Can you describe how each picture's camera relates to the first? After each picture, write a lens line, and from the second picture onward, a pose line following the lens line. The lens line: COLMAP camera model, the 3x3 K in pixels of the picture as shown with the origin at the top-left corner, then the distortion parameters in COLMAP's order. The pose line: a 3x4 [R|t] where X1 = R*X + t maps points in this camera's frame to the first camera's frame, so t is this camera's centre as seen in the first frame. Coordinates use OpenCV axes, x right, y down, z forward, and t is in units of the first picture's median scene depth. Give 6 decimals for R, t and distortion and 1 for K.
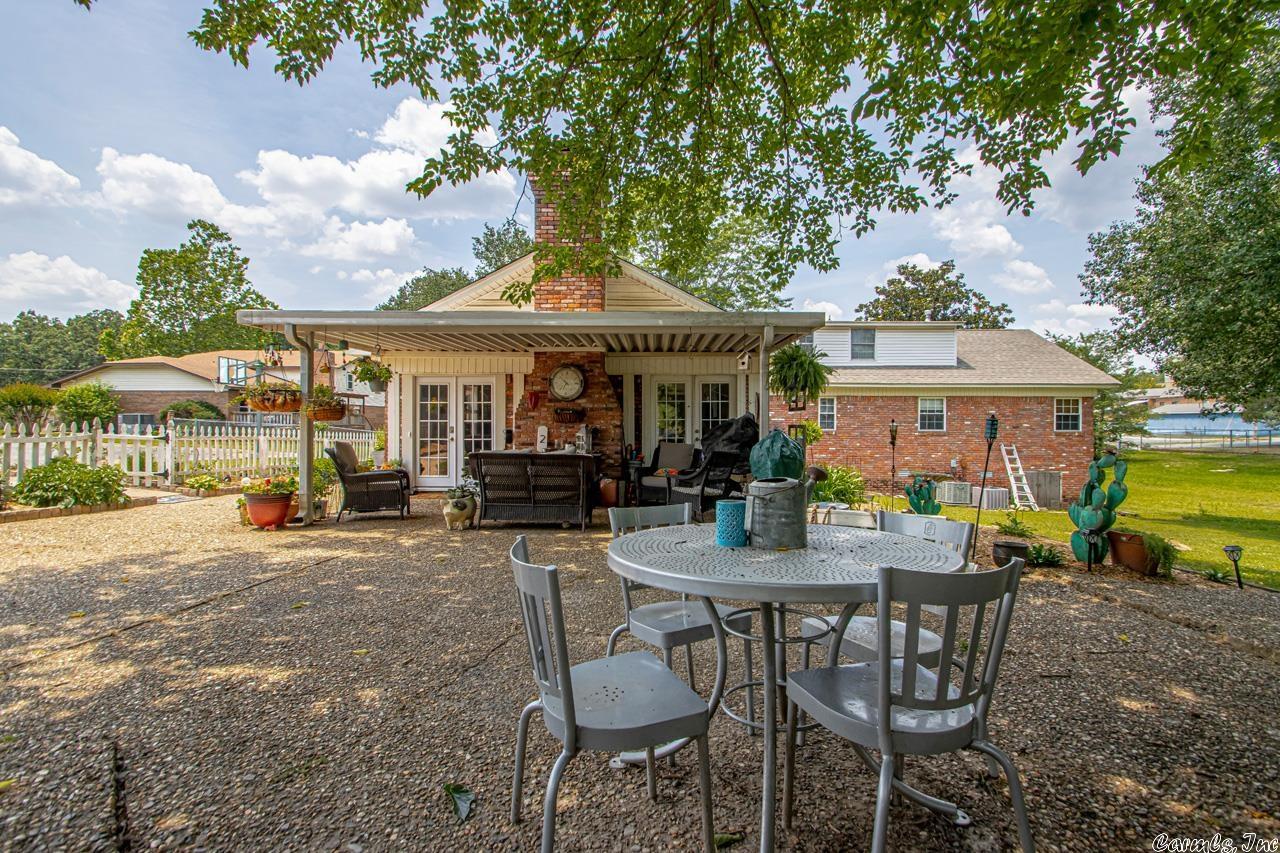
lens RADIAL K [[614.0, 0, 640.8], [0, 614.0, 423.7], [0, 0, 1]] dist [0.011381, -0.010258]
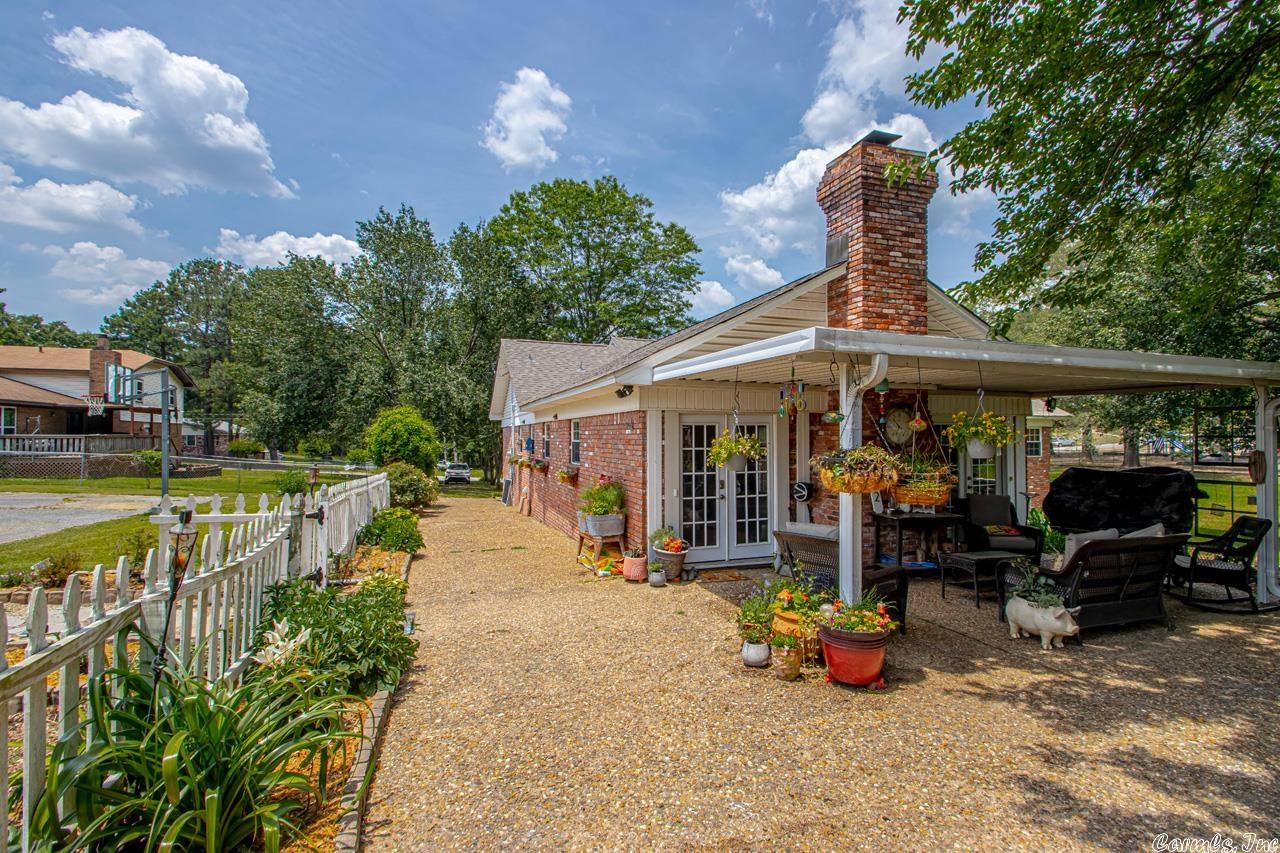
lens RADIAL K [[614.0, 0, 651.0], [0, 614.0, 427.4], [0, 0, 1]] dist [0.011381, -0.010258]
pose [[0.934734, 0.001965, 0.355344, -0.682511], [0.003208, 0.999897, -0.013966, -0.051966], [-0.355335, 0.014194, 0.934631, 0.330341]]
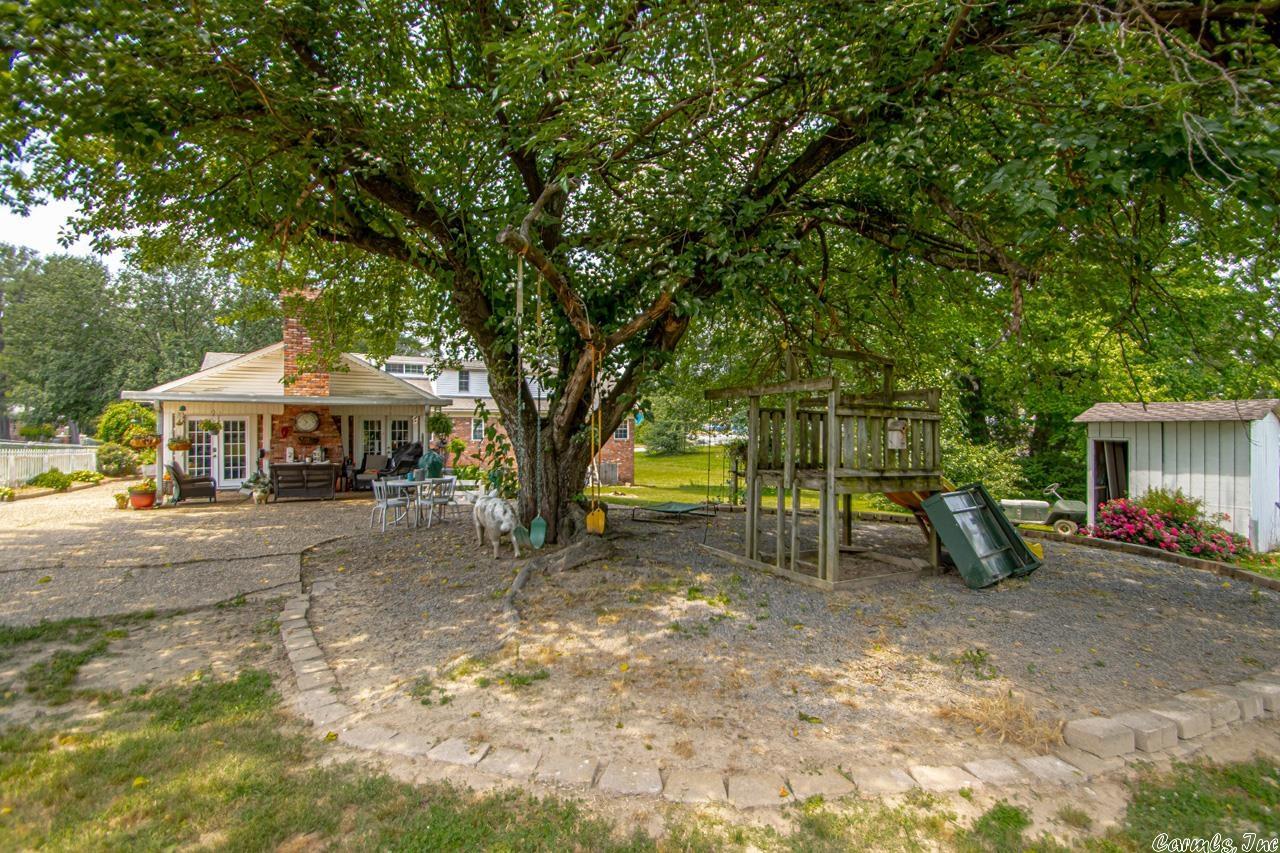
lens RADIAL K [[614.0, 0, 668.4], [0, 614.0, 417.7], [0, 0, 1]] dist [0.011381, -0.010258]
pose [[0.854889, 0.005918, 0.518777, -0.140605], [-0.002990, 0.999975, -0.006480, -0.066369], [-0.518802, 0.003988, 0.854885, -0.941833]]
